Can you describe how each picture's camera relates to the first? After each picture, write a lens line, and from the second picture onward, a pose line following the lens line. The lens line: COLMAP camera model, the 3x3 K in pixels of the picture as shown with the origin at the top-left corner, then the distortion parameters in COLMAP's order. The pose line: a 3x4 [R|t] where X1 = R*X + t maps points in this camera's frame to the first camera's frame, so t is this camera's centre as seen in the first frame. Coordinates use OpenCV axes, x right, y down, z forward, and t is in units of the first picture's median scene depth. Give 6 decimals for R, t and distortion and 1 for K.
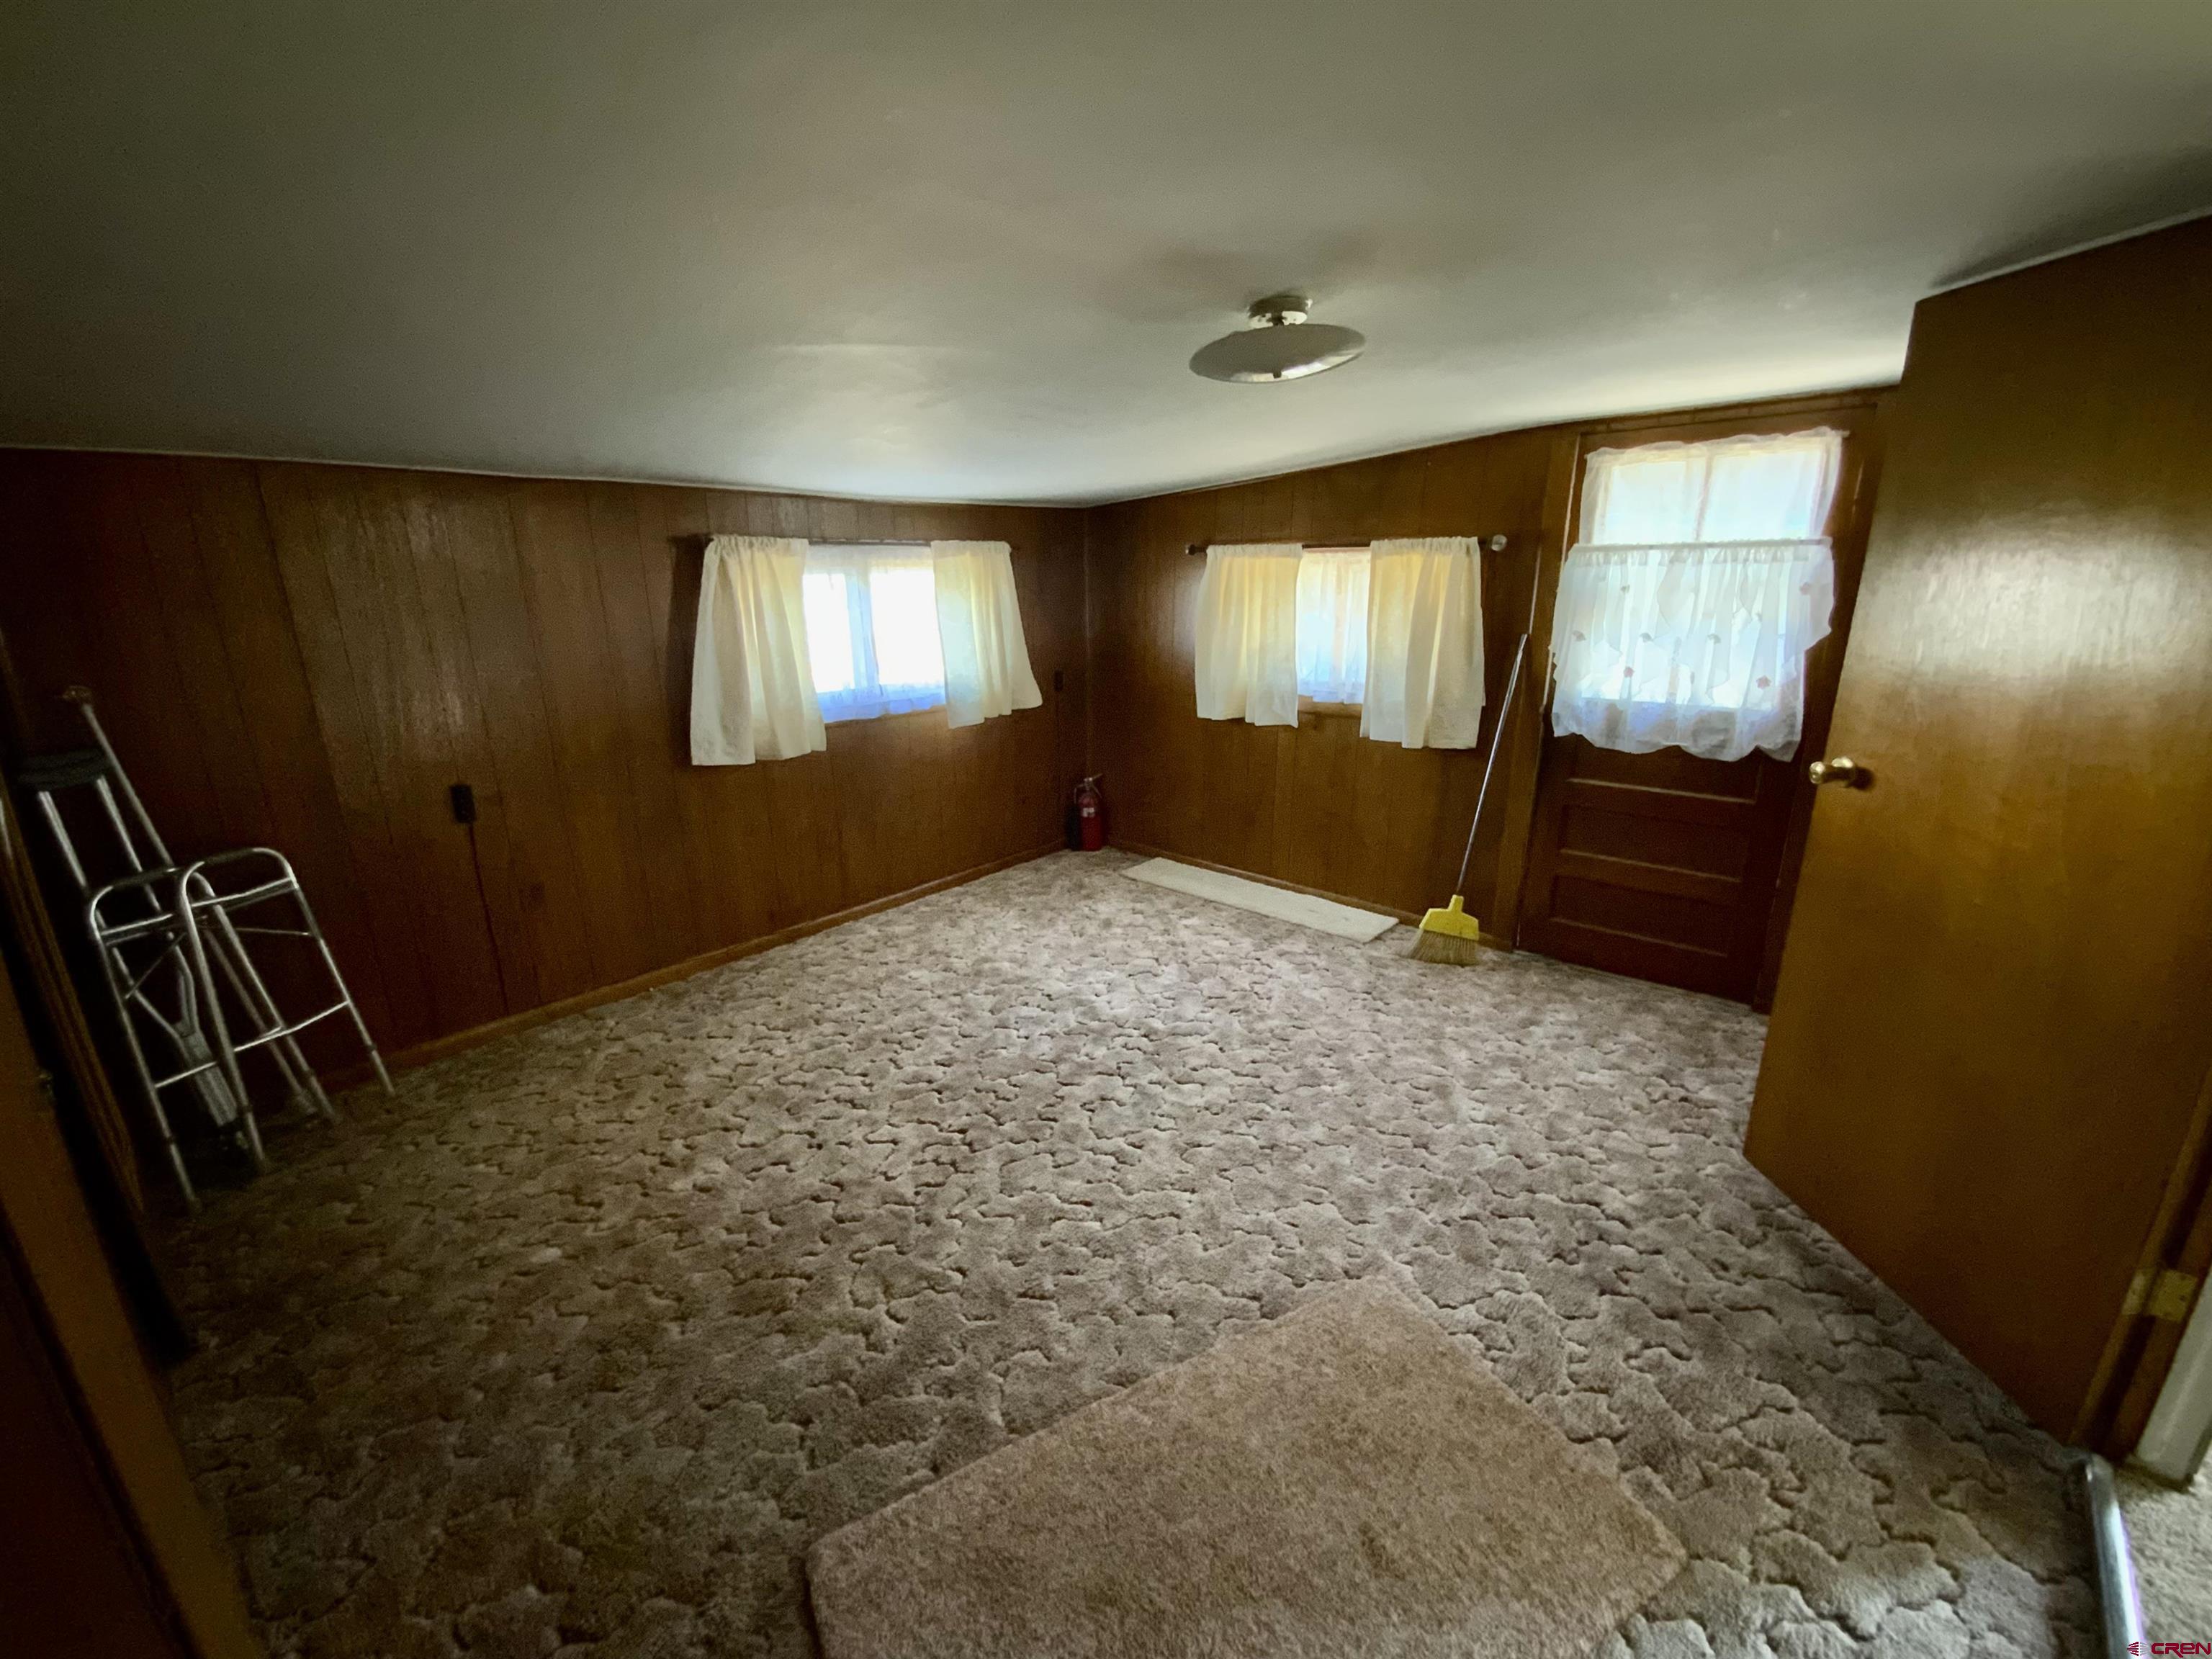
lens RADIAL K [[906.6, 0, 1098.1], [0, 906.6, 830.7], [0, 0, 1]] dist [-0.002142, -0.003089]
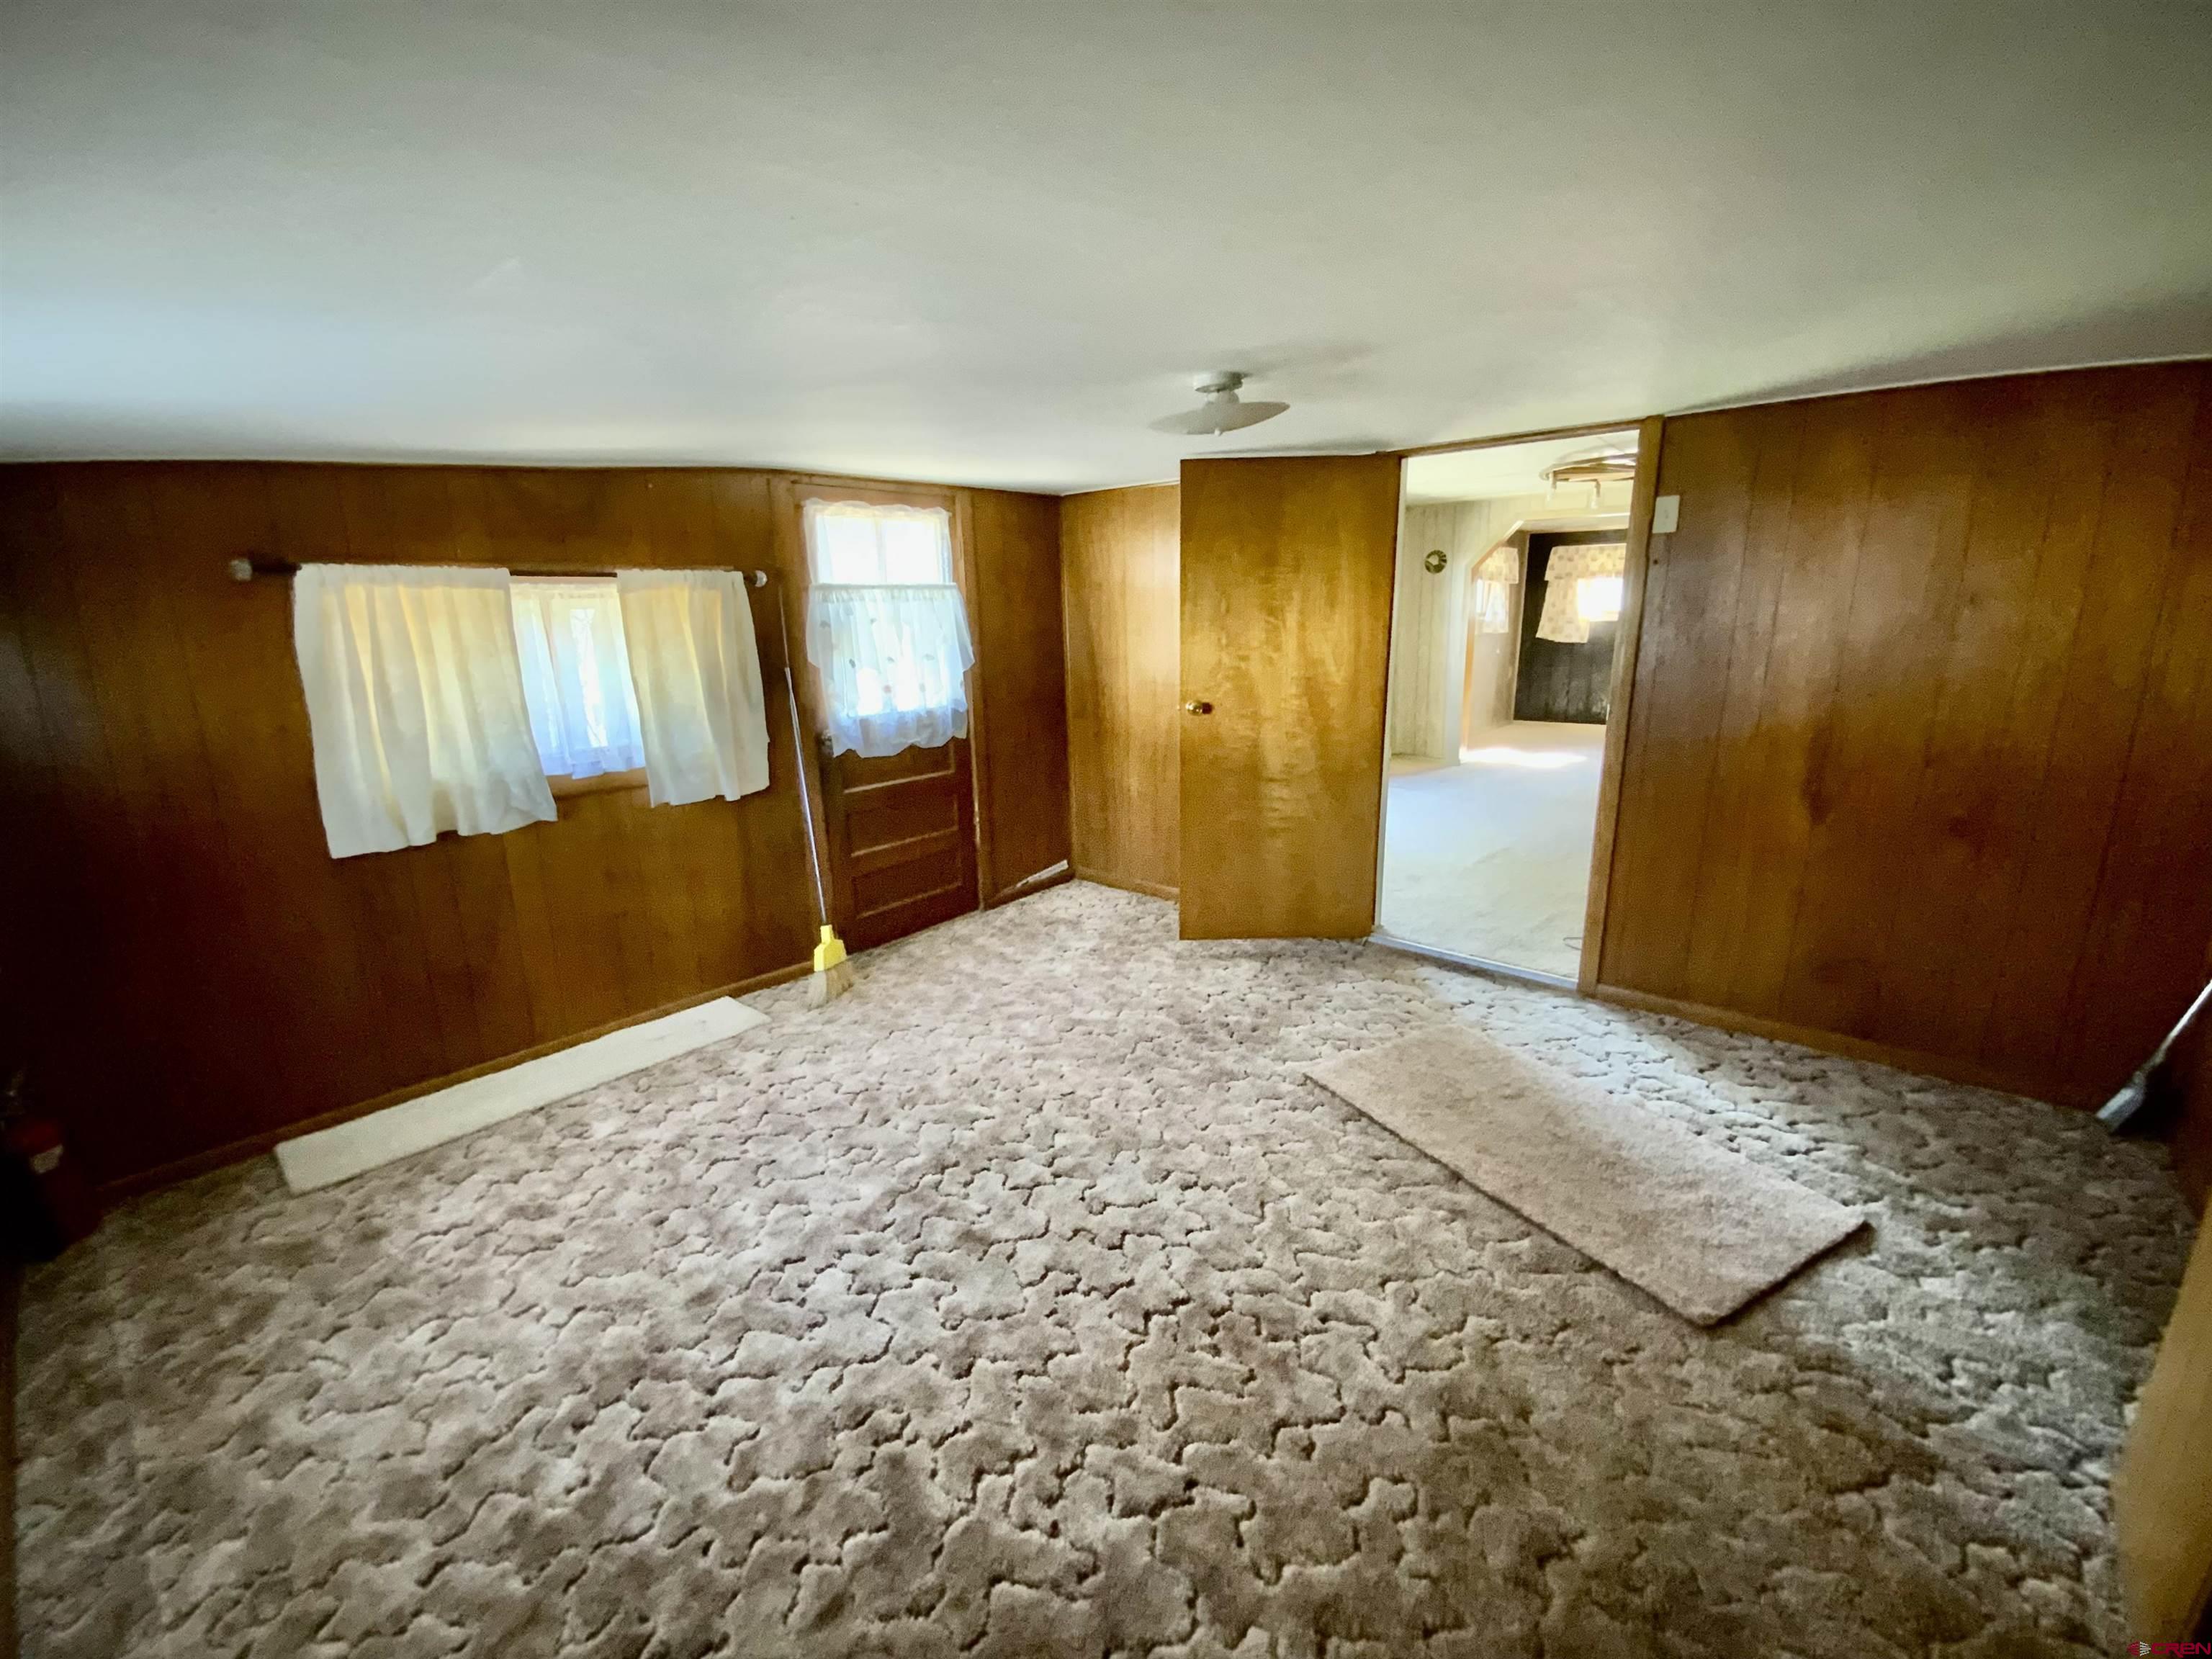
lens RADIAL K [[906.6, 0, 1101.4], [0, 906.6, 842.0], [0, 0, 1]] dist [-0.002142, -0.003089]
pose [[-0.025438, -0.238689, 0.970763, -0.555377], [0.289545, 0.927694, 0.235686, -0.160662], [-0.956826, 0.287075, 0.045512, 0.623343]]
